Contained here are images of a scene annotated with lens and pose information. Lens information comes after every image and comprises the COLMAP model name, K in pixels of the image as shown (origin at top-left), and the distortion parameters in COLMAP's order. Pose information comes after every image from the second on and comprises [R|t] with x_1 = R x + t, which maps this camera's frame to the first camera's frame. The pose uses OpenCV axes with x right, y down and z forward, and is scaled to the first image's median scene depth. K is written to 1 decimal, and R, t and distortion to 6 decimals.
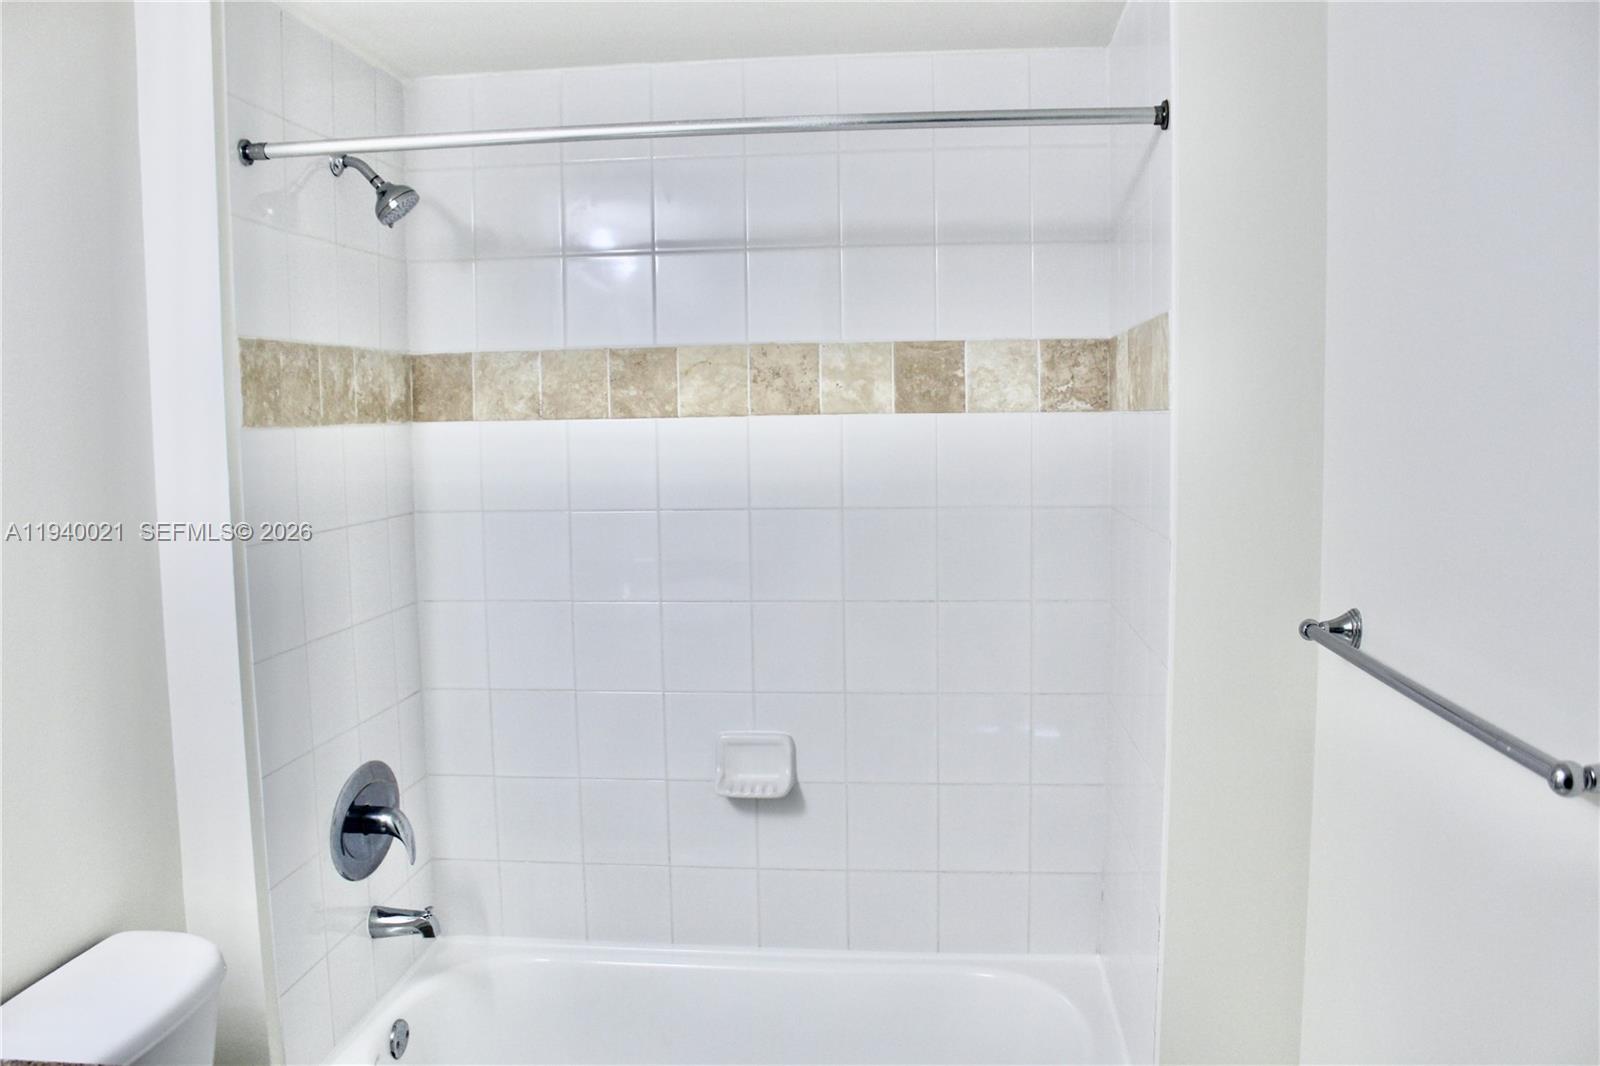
lens RADIAL K [[1330.6, 0, 800.0], [0, 1330.6, 533.0], [0, 0, 1]] dist [-0.168536, 0.162131]
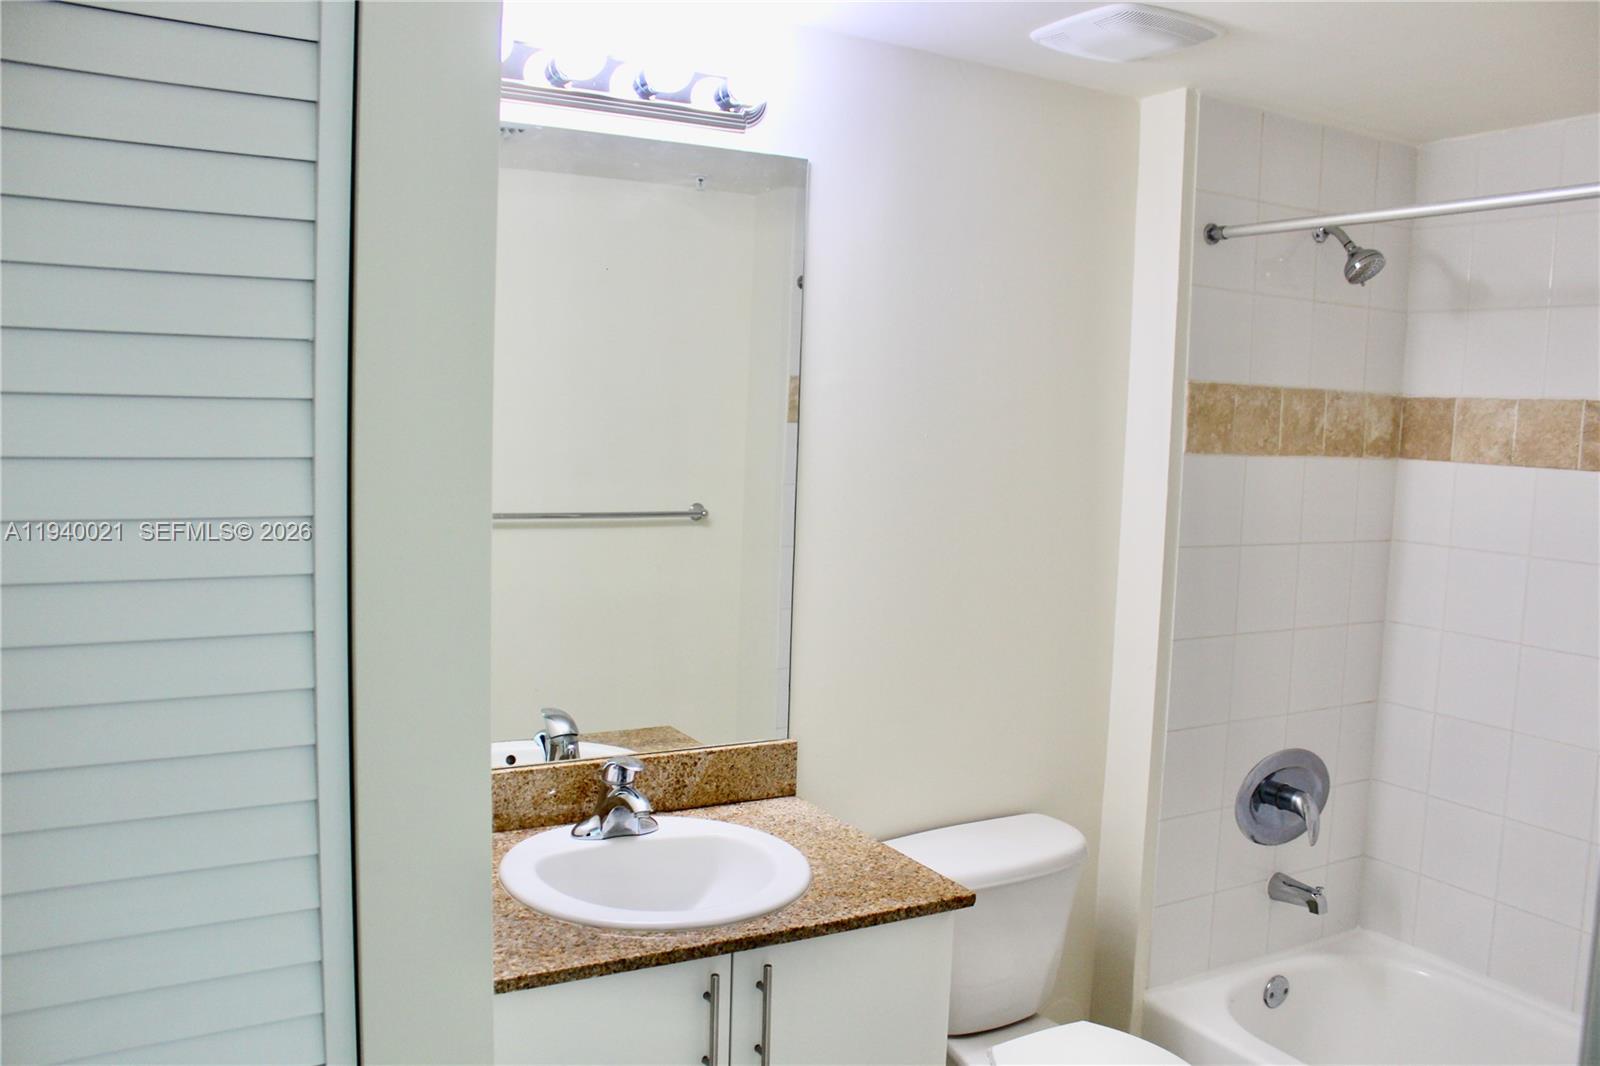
lens RADIAL K [[1330.6, 0, 800.0], [0, 1330.6, 533.0], [0, 0, 1]] dist [-0.168536, 0.162131]
pose [[0.583238, 0.112397, -0.804488, 0.310720], [-0.118230, 0.991580, 0.052822, -0.021764], [0.803651, 0.064307, 0.591616, -0.042809]]
